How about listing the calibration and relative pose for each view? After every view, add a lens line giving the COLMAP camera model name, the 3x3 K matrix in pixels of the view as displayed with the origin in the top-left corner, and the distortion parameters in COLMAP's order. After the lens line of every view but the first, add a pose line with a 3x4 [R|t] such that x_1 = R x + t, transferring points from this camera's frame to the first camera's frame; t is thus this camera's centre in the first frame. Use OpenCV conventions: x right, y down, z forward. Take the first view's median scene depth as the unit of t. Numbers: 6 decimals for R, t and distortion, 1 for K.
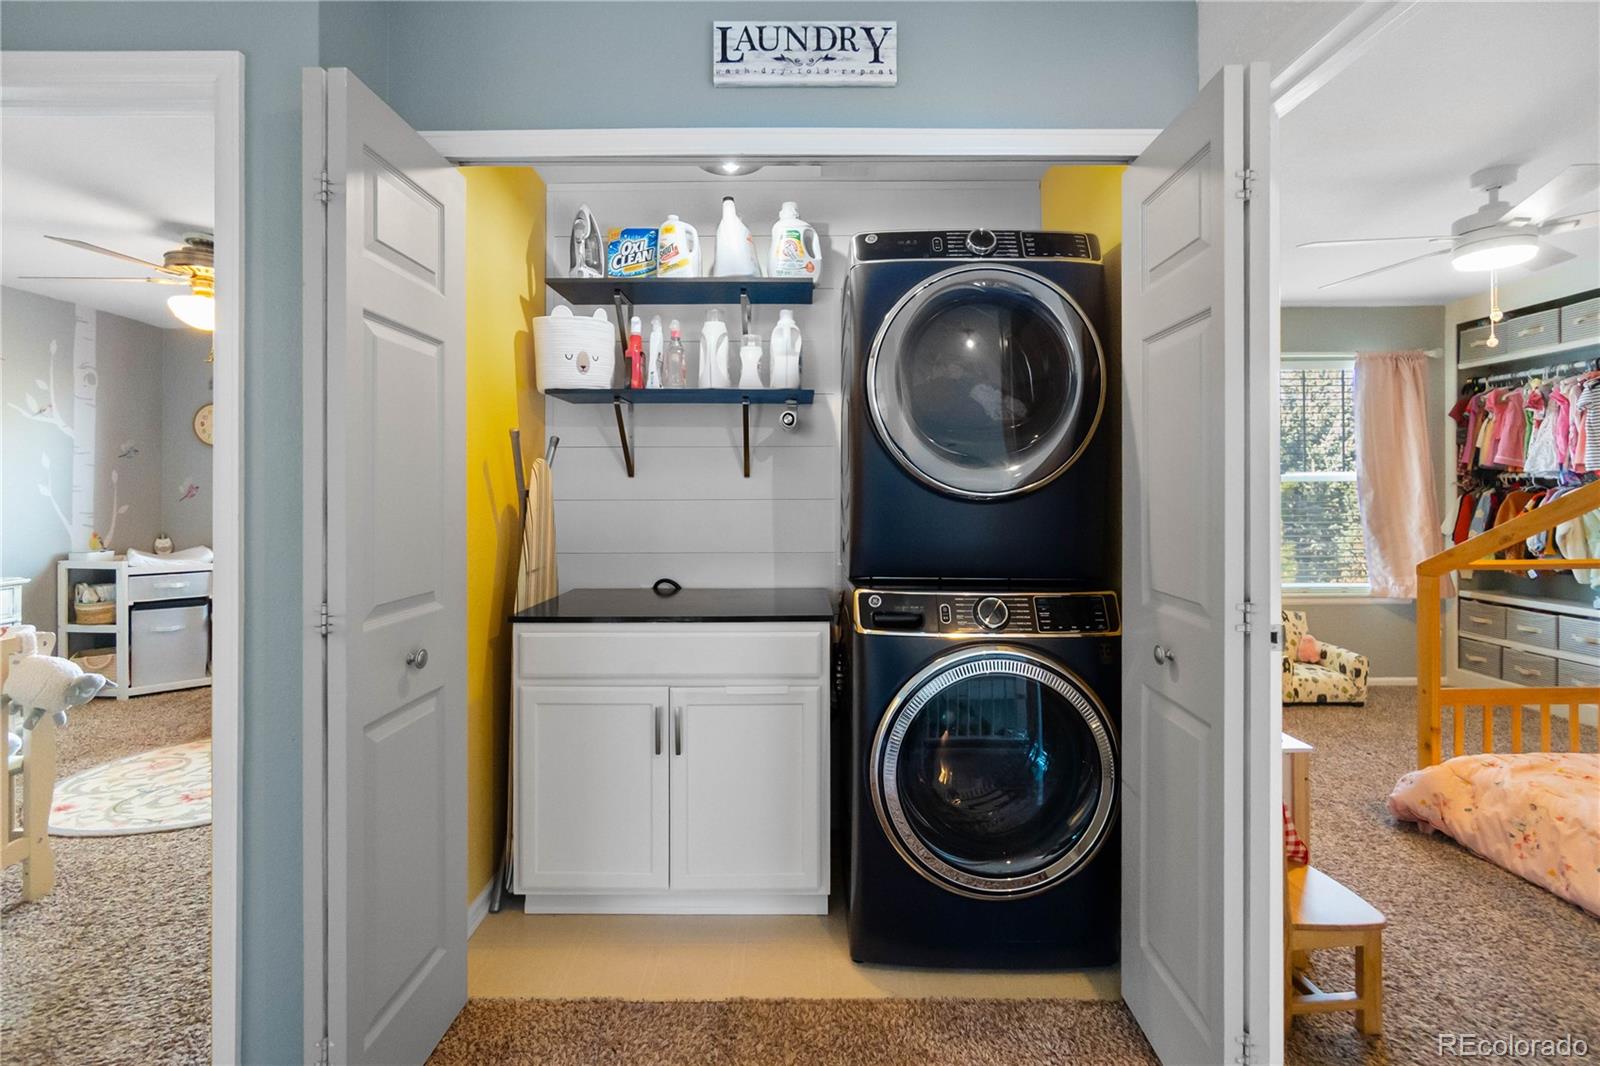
lens RADIAL K [[704.5, 0, 803.1], [0, 704.5, 488.4], [0, 0, 1]] dist [-0.004141, -0.000585]
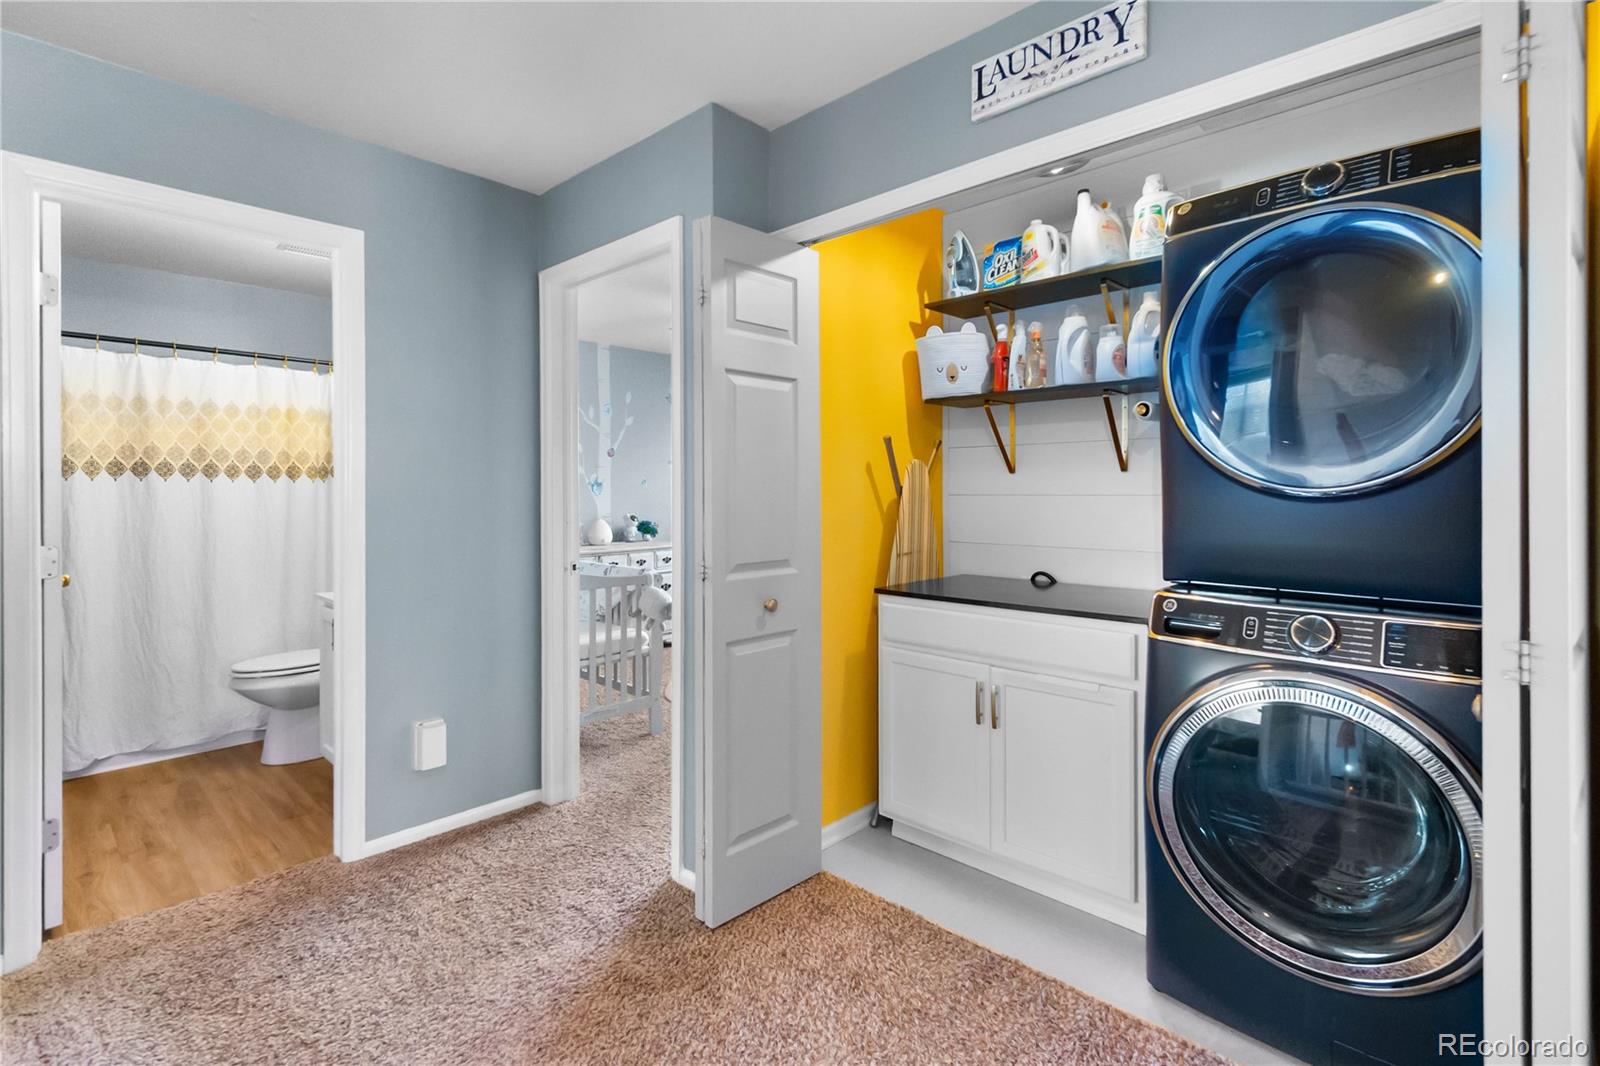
lens RADIAL K [[729.8, 0, 802.2], [0, 729.8, 486.4], [0, 0, 1]] dist [0.002429, 0.000415]
pose [[0.733262, -0.003541, -0.679937, 0.384604], [0.006446, 0.999978, 0.001745, -0.000942], [0.679916, -0.005662, 0.733268, -0.030475]]
